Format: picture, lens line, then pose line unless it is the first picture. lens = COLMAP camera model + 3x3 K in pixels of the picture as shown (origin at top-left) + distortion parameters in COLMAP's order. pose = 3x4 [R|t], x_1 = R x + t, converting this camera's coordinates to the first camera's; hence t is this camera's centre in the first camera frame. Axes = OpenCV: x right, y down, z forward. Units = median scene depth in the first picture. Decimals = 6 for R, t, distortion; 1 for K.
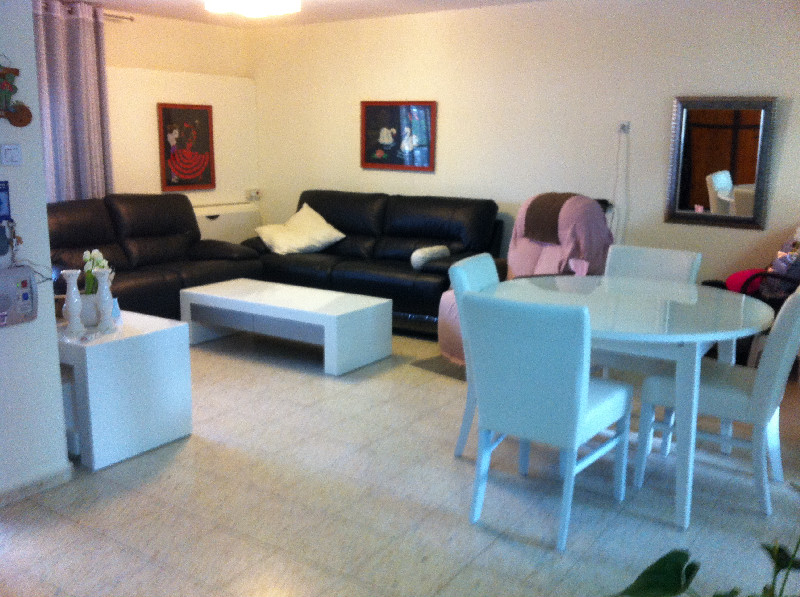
lens RADIAL K [[774.6, 0, 401.1], [0, 774.6, 294.4], [0, 0, 1]] dist [0.126348, -0.394202]
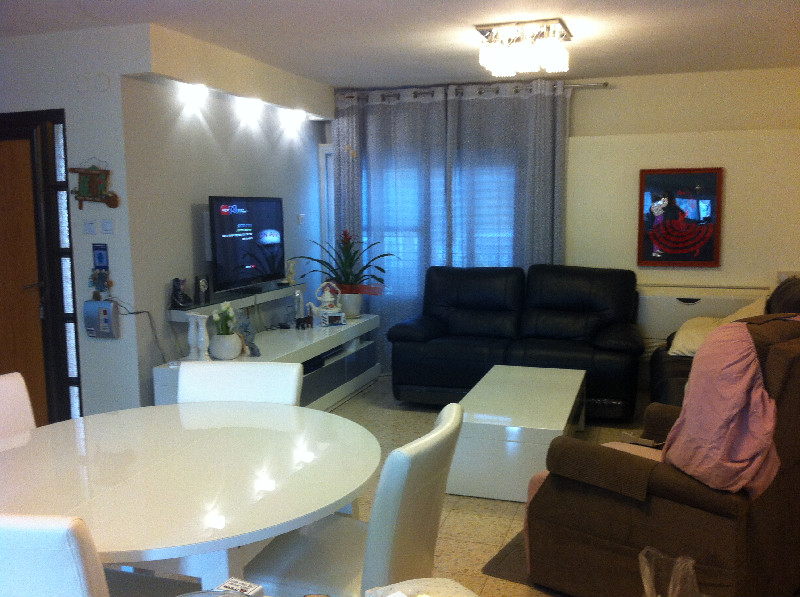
lens RADIAL K [[774.6, 0, 401.1], [0, 774.6, 294.4], [0, 0, 1]] dist [0.126348, -0.394202]
pose [[0.280023, 0.115949, -0.952965, 0.503972], [-0.179996, 0.981416, 0.066520, -0.113654], [0.942968, 0.152903, 0.295689, 0.495653]]
